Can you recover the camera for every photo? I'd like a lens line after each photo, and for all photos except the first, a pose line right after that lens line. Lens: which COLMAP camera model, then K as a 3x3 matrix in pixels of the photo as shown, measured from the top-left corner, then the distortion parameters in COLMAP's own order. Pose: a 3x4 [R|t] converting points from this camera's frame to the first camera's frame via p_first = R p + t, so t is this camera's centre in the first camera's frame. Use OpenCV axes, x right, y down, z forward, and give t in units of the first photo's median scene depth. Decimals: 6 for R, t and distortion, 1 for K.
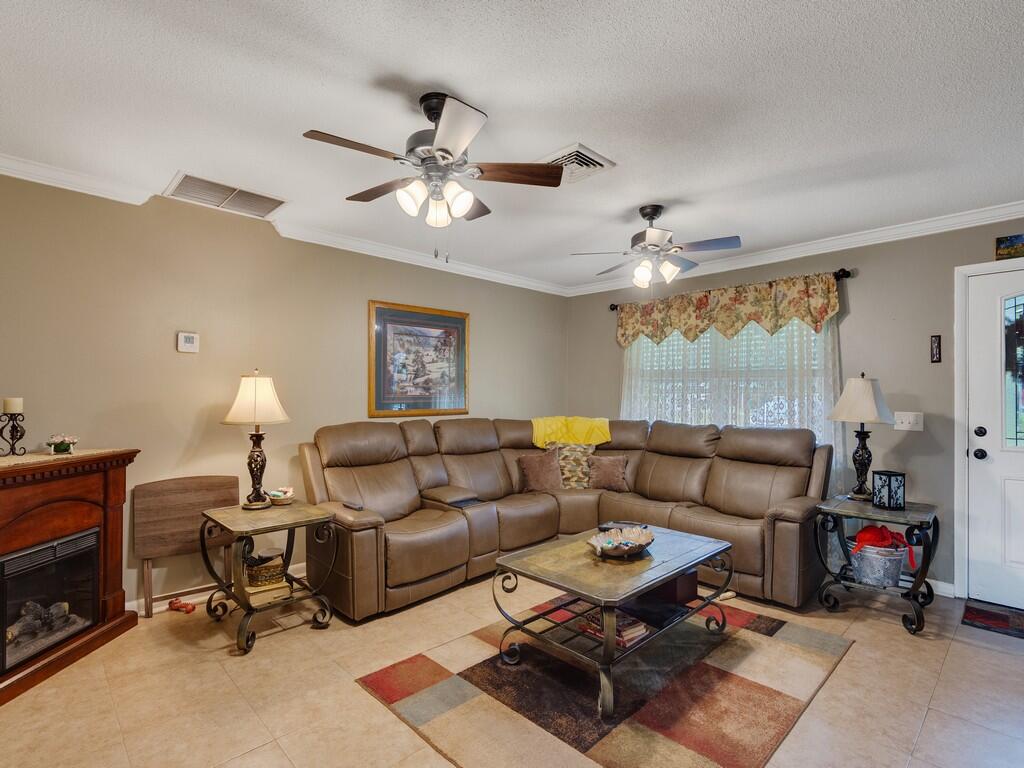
lens RADIAL K [[500.7, 0, 510.3], [0, 500.7, 394.0], [0, 0, 1]] dist [-0.002161, 0.000545]
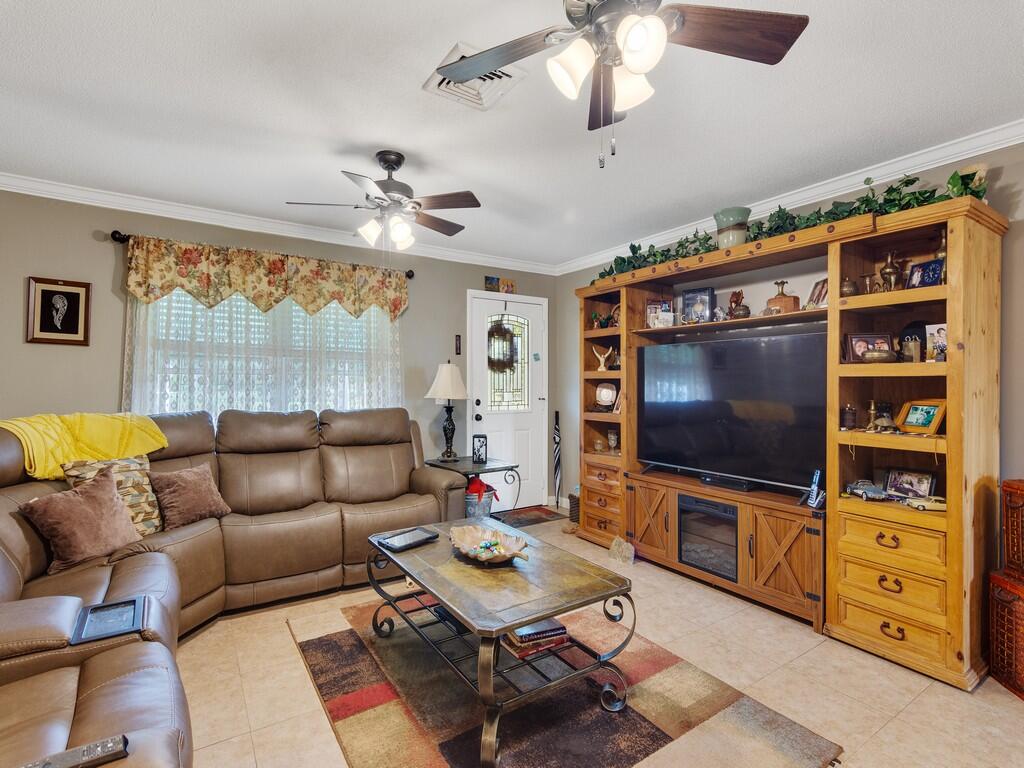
lens RADIAL K [[500.7, 0, 512.2], [0, 500.7, 373.8], [0, 0, 1]] dist [-0.002161, 0.000545]
pose [[0.177624, 0.013703, 0.984003, -0.431903], [-0.005416, 0.999902, -0.012947, 0.006877], [-0.984083, -0.003030, 0.177681, 0.534045]]
